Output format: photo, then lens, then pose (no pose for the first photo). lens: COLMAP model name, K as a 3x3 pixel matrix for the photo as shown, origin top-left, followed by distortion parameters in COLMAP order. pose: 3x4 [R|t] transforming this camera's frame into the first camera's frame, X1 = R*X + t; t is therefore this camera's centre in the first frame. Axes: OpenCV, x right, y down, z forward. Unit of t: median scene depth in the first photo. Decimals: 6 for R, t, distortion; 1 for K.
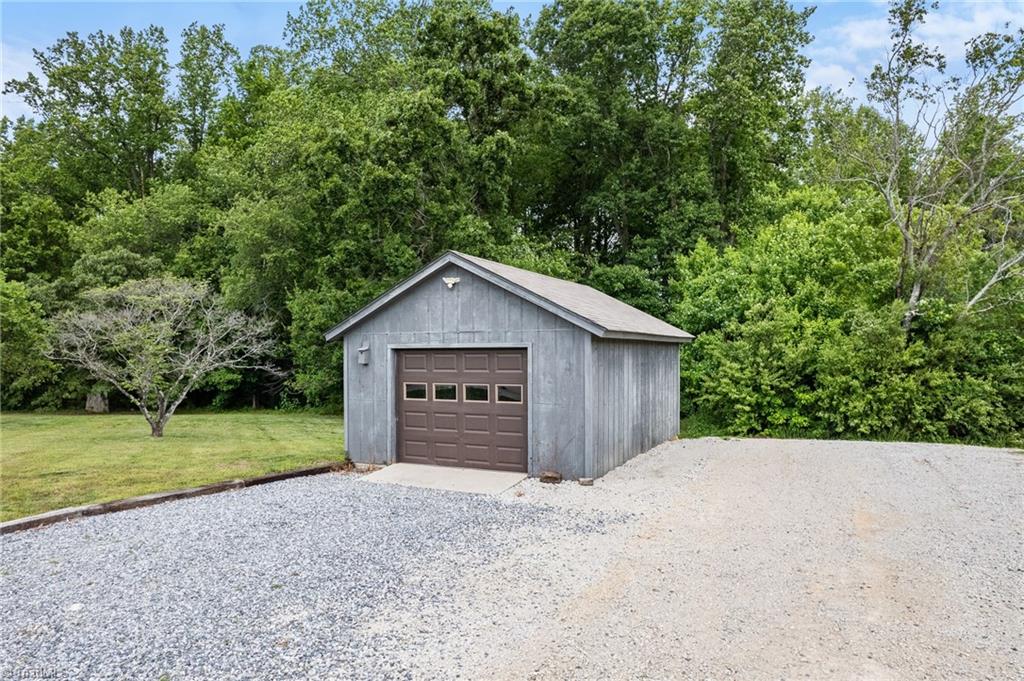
lens RADIAL K [[655.6, 0, 512.0], [0, 655.6, 340.5], [0, 0, 1]] dist [-0.080398, 0.073111]
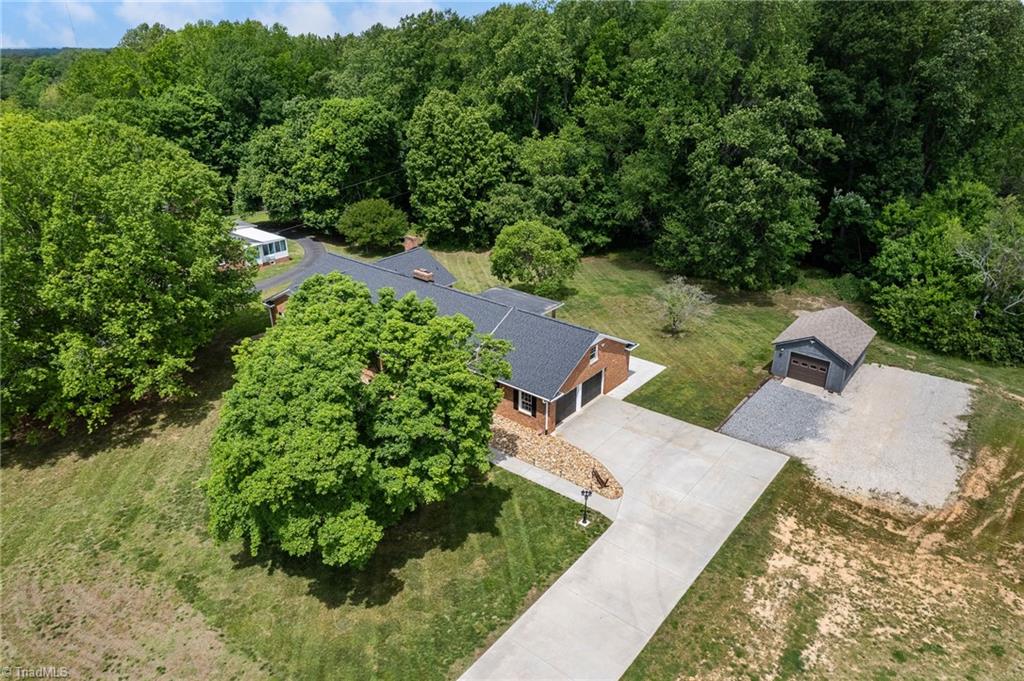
lens RADIAL K [[655.6, 0, 512.0], [0, 655.6, 340.5], [0, 0, 1]] dist [-0.080398, 0.073111]
pose [[0.972897, 0.090930, -0.212611, -0.518526], [0.011536, 0.899209, 0.437366, -0.924172], [0.230951, -0.427965, 0.873789, -1.434400]]
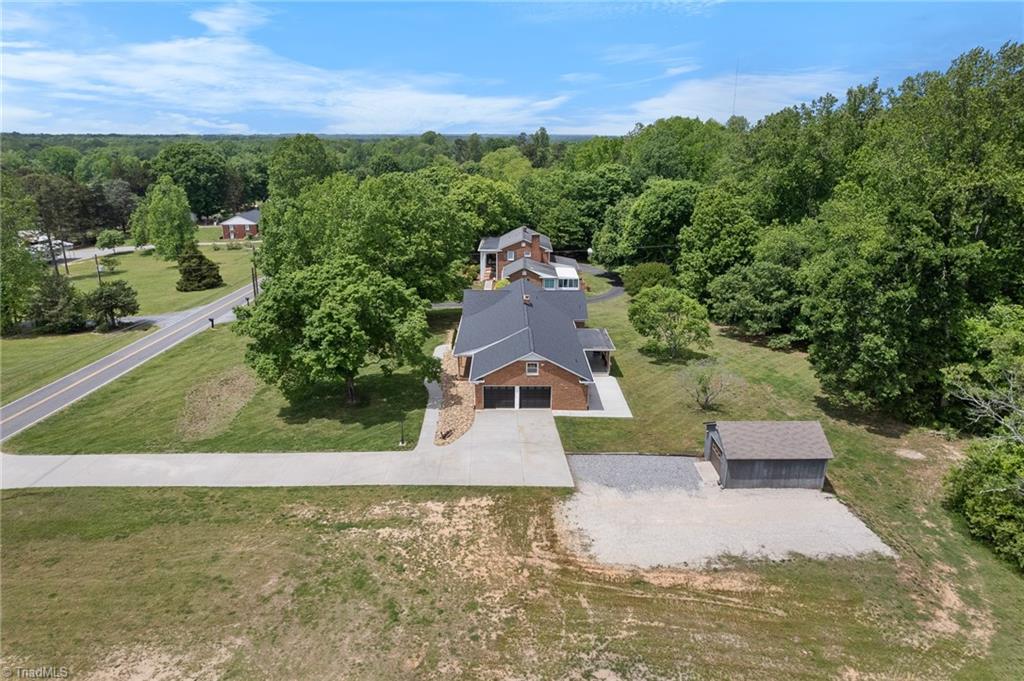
lens RADIAL K [[648.3, 0, 513.0], [0, 648.3, 357.0], [0, 0, 1]] dist [-0.074792, 0.067384]
pose [[0.445971, 0.290283, -0.846668, 1.247595], [0.018990, 0.942665, 0.333199, -0.904363], [0.894846, -0.164675, 0.414889, -0.823184]]
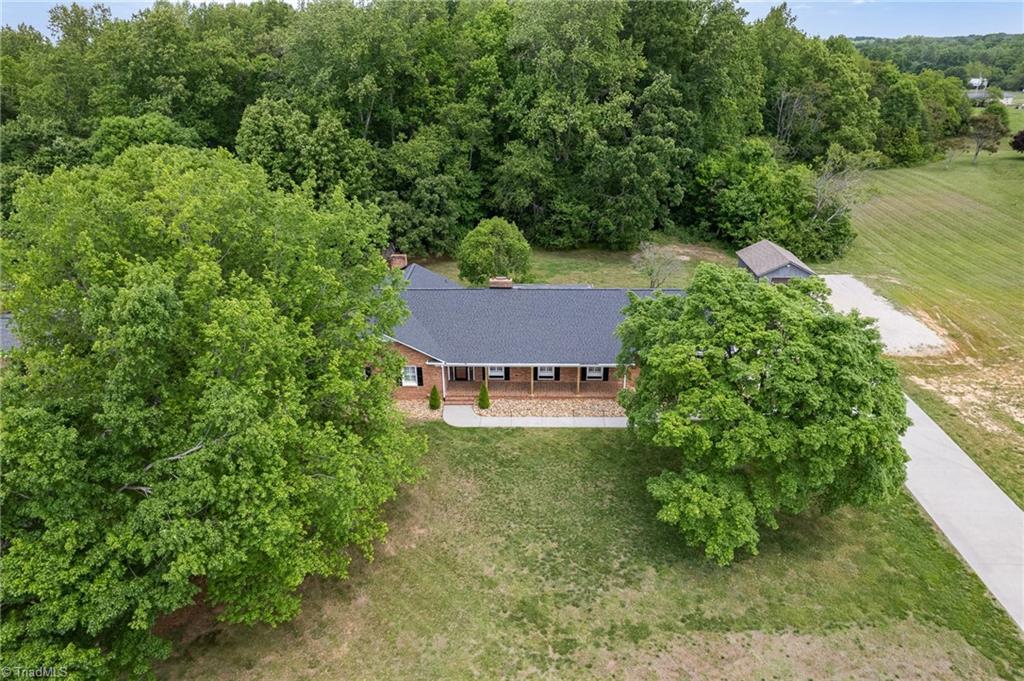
lens RADIAL K [[655.6, 0, 512.0], [0, 655.6, 340.5], [0, 0, 1]] dist [-0.080398, 0.073111]
pose [[0.912618, -0.179591, 0.367254, -2.051907], [0.000874, 0.899196, 0.437545, -0.912667], [-0.408813, -0.398990, 0.820779, -1.292189]]
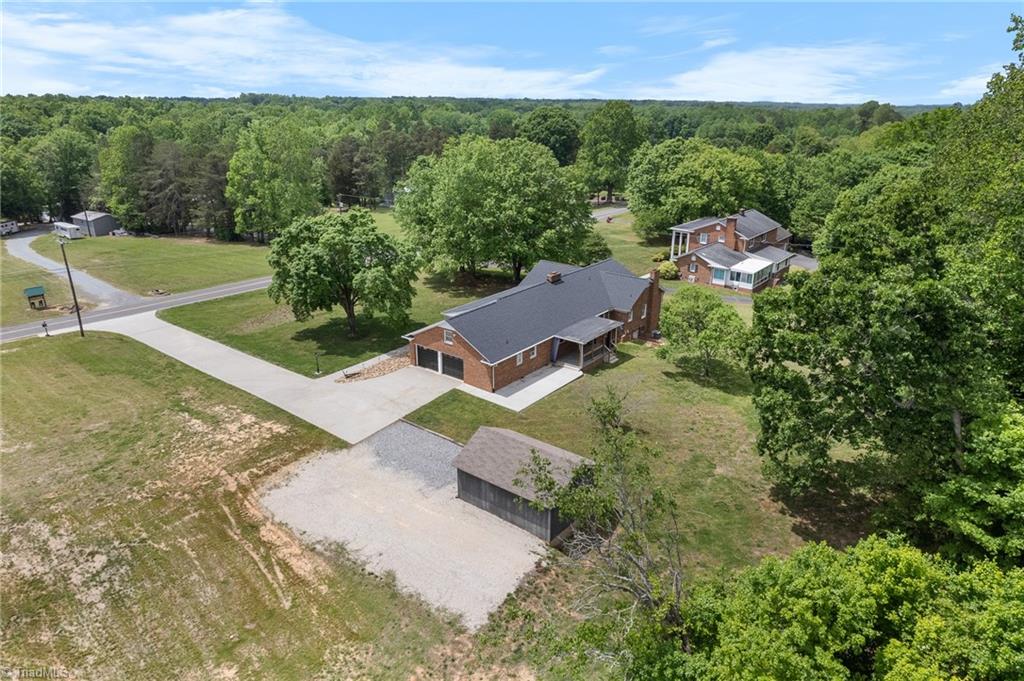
lens RADIAL K [[655.6, 0, 512.0], [0, 655.6, 340.5], [0, 0, 1]] dist [-0.080398, 0.073111]
pose [[-0.205434, 0.335852, -0.919239, 1.455737], [0.019905, 0.940512, 0.339176, -0.875782], [0.978469, 0.051381, -0.199898, 0.899351]]
